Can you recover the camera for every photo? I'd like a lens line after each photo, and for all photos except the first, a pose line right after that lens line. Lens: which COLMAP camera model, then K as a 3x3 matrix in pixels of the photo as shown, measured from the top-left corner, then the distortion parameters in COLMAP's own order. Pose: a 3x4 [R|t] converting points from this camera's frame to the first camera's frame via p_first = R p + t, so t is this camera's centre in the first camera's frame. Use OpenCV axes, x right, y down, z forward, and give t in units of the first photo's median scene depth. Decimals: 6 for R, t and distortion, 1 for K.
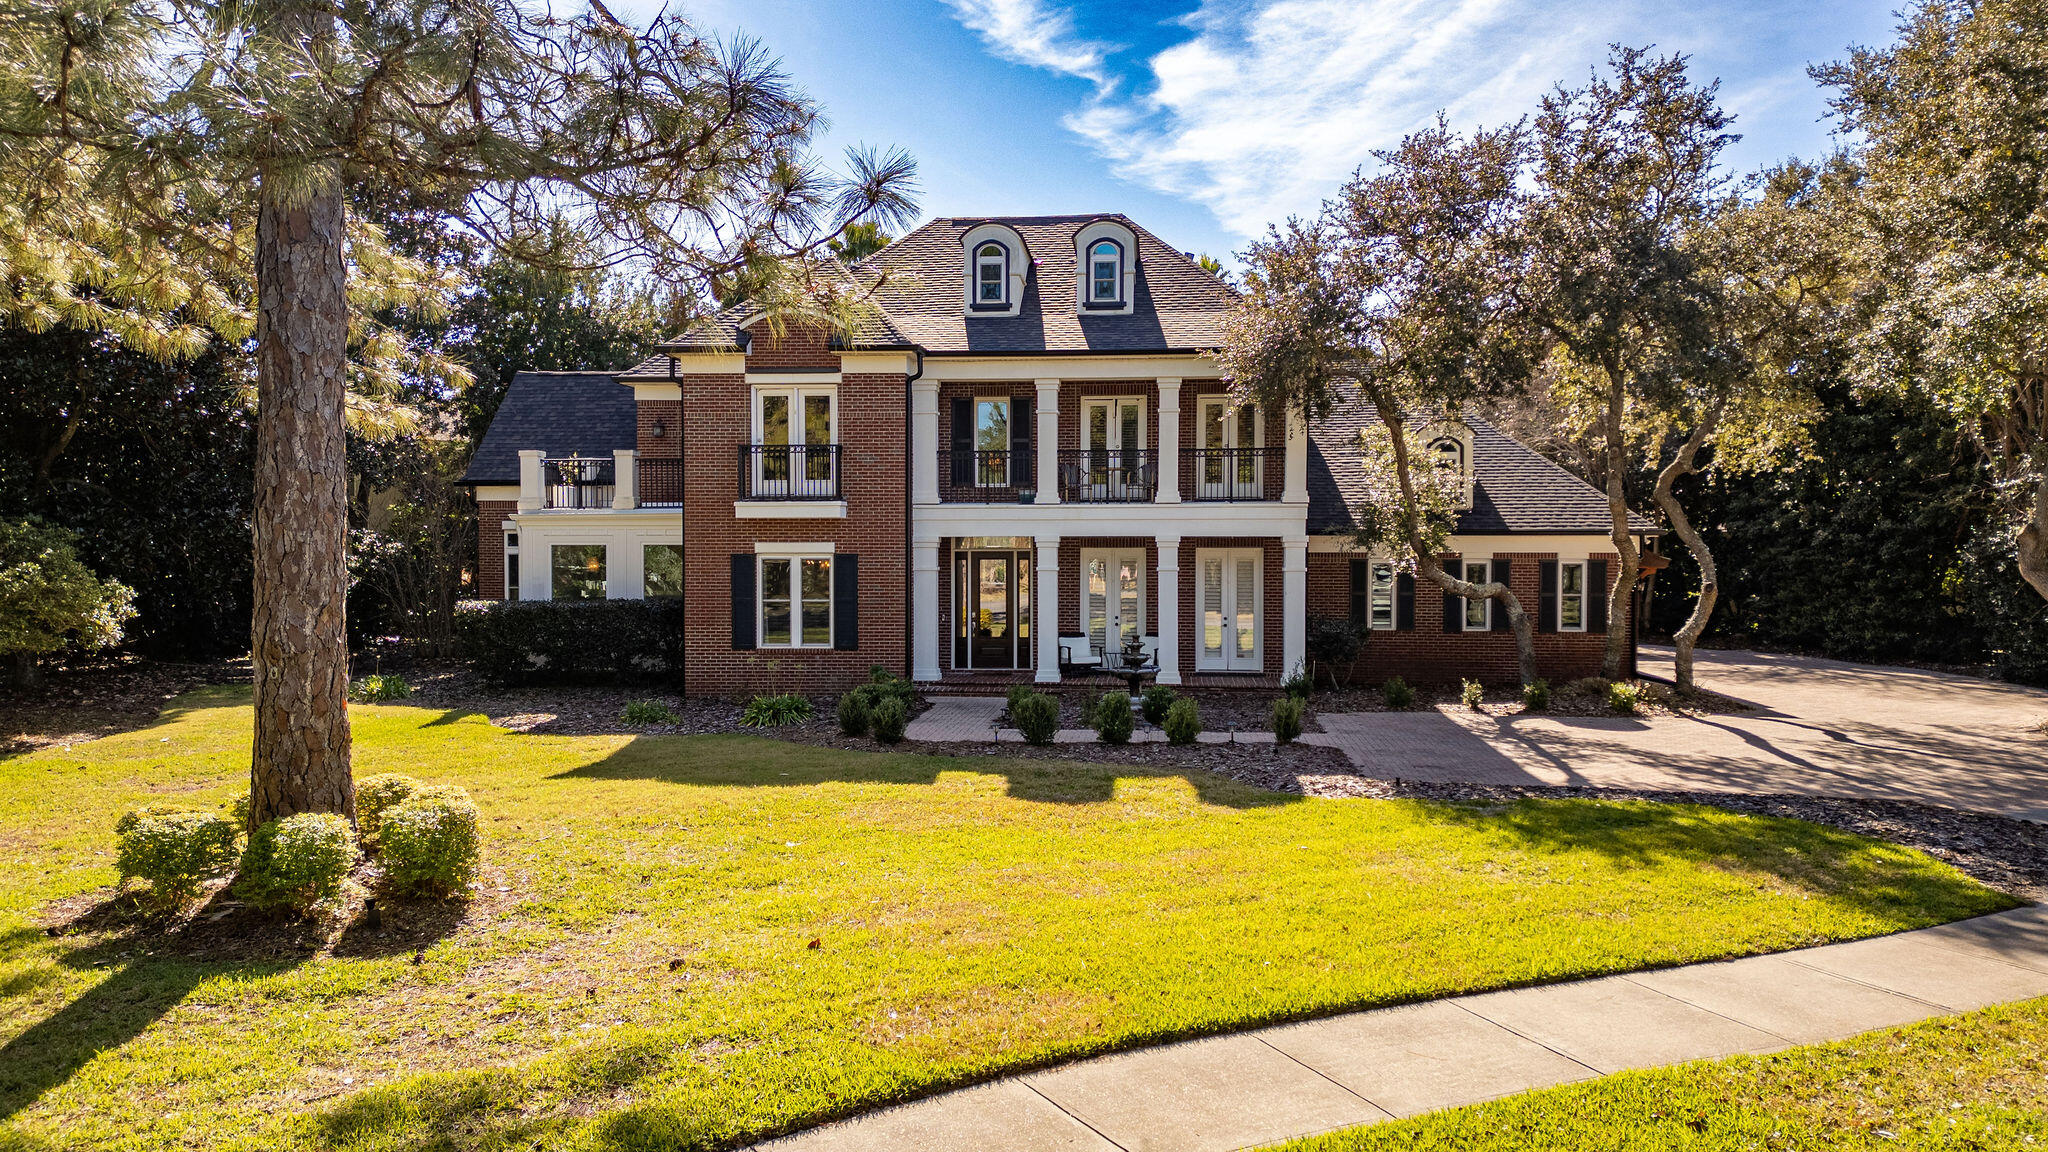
lens RADIAL K [[1496.4, 0, 1023.6], [0, 1496.4, 567.1], [0, 0, 1]] dist [0.037022, -0.016511]
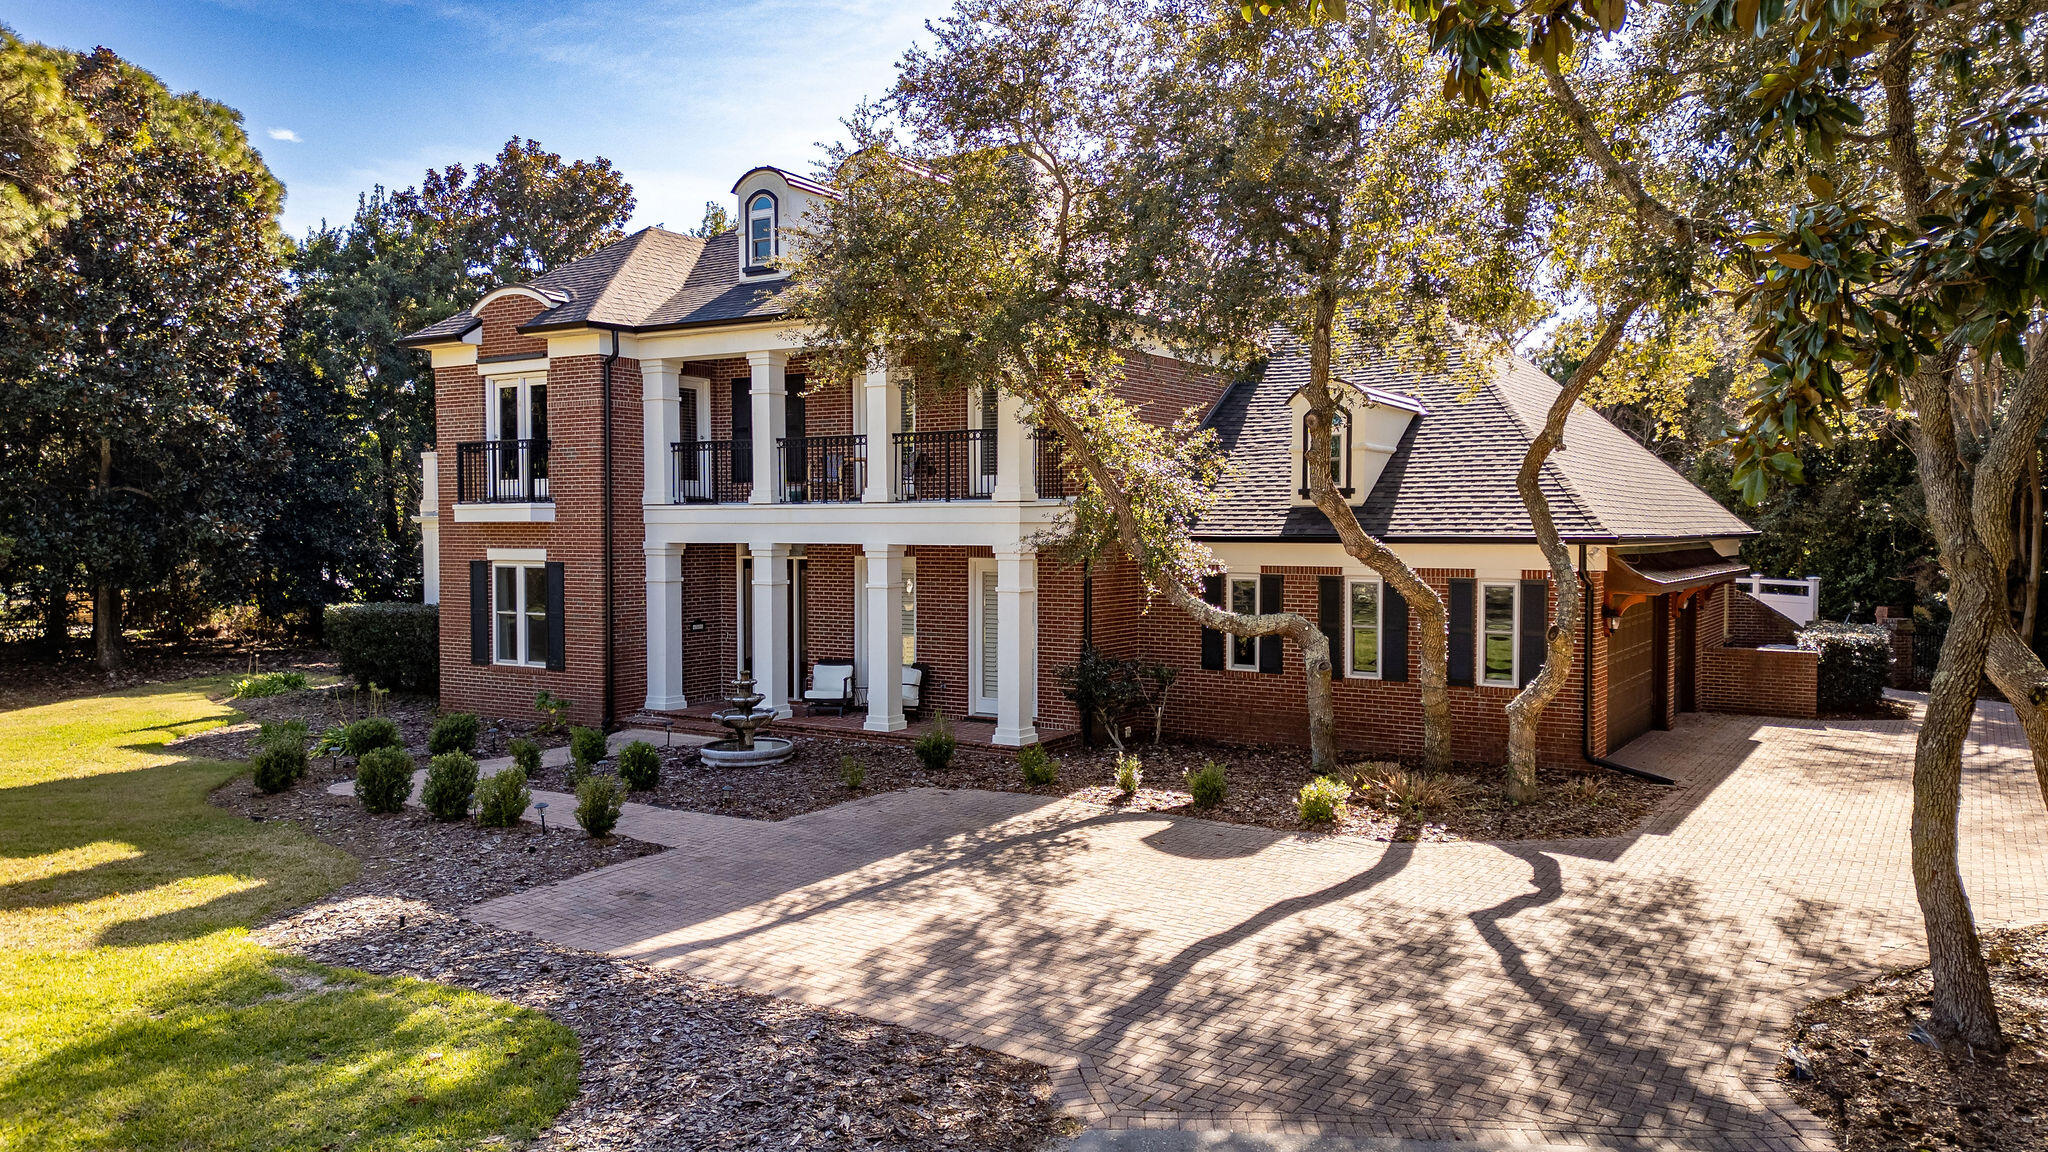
lens RADIAL K [[1496.4, 0, 1024.7], [0, 1496.4, 579.9], [0, 0, 1]] dist [0.037022, -0.016511]
pose [[0.887541, 0.016398, -0.460436, 0.533247], [-0.008251, 0.999772, 0.019701, -0.017996], [0.460654, -0.013686, 0.887474, 0.335352]]
